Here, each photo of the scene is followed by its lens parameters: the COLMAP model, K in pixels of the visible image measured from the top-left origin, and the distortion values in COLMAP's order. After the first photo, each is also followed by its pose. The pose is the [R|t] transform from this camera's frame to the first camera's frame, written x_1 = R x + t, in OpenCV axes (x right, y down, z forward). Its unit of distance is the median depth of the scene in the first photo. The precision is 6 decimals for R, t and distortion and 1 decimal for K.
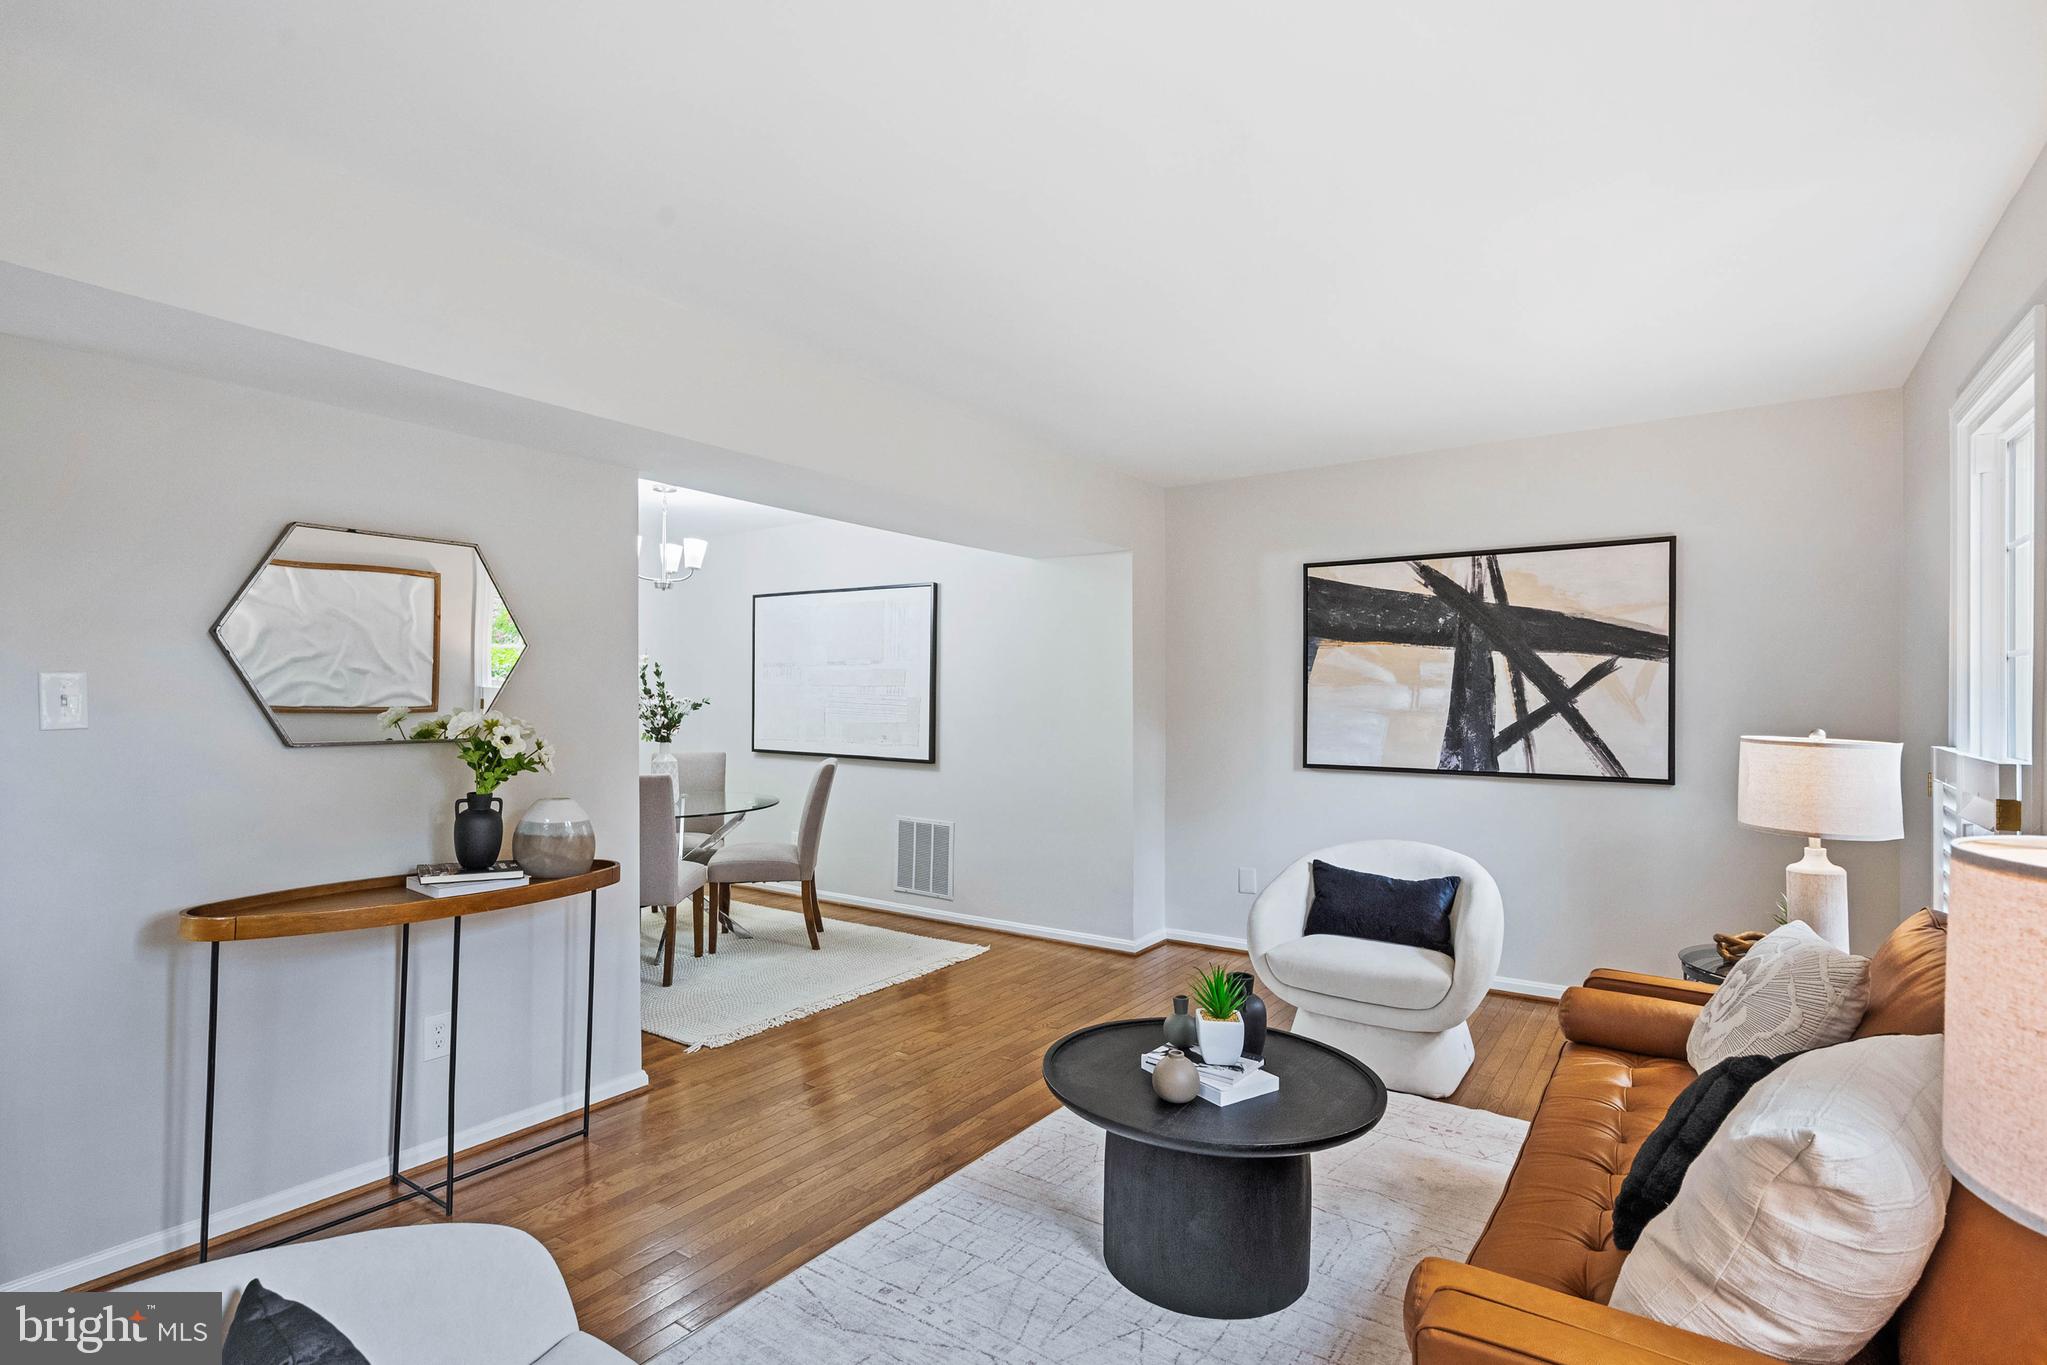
lens RADIAL K [[1007.0, 0, 1023.5], [0, 1007.0, 682.5], [0, 0, 1]] dist [0.028777, 0.000061]
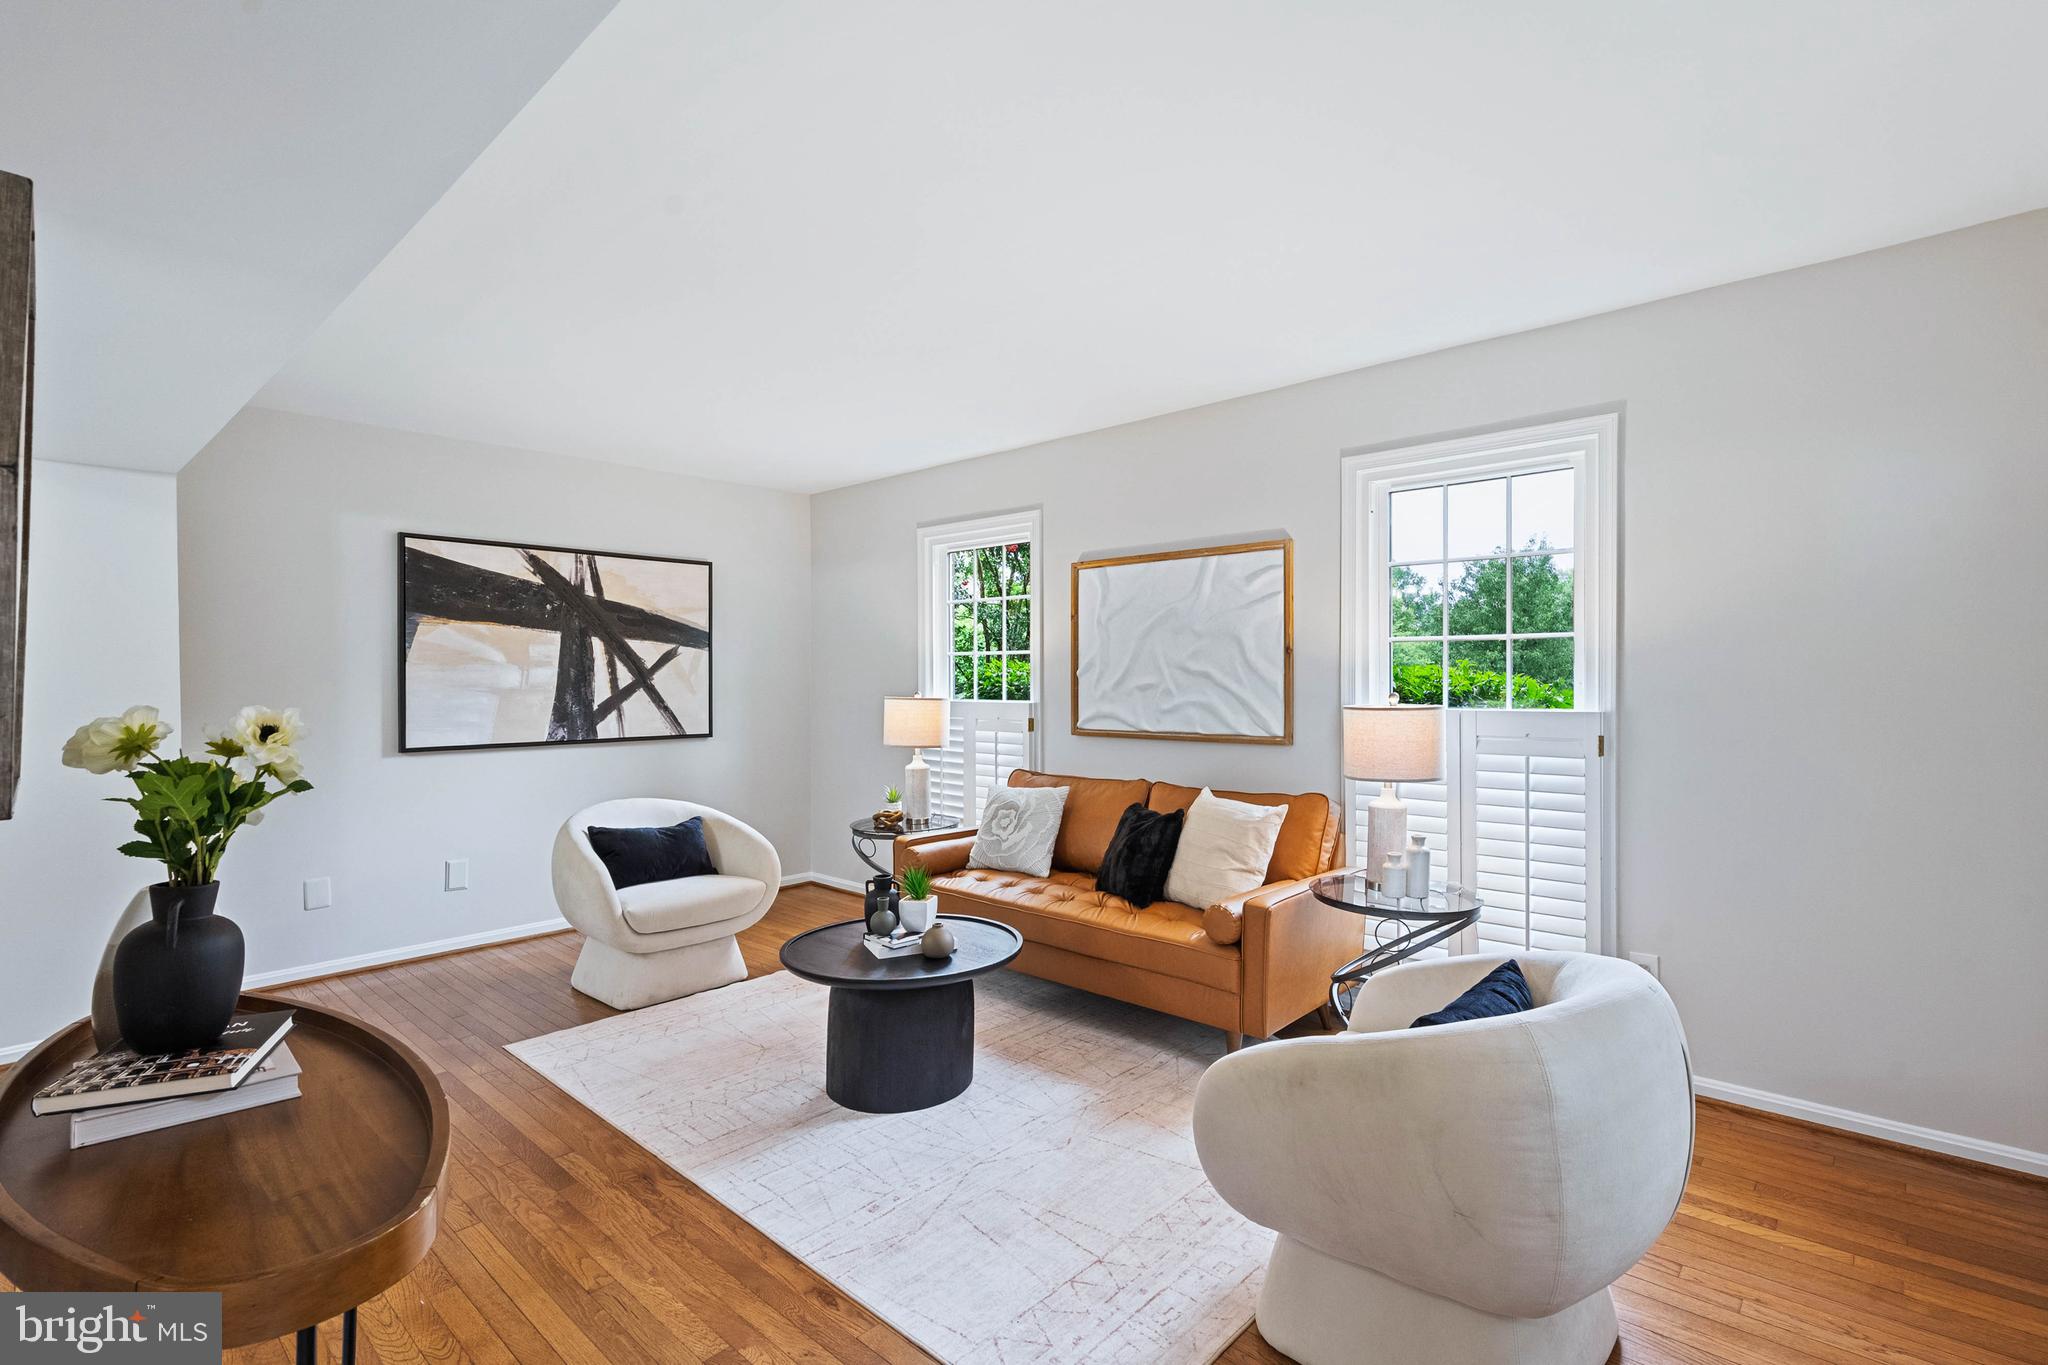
lens RADIAL K [[943.0, 0, 1032.3], [0, 943.0, 679.0], [0, 0, 1]] dist [-0.001077, 0.000487]
pose [[0.144778, -0.005271, 0.989450, -0.549414], [-0.008638, 0.999941, 0.006591, 0.006408], [-0.989426, -0.009501, 0.144724, 0.336172]]
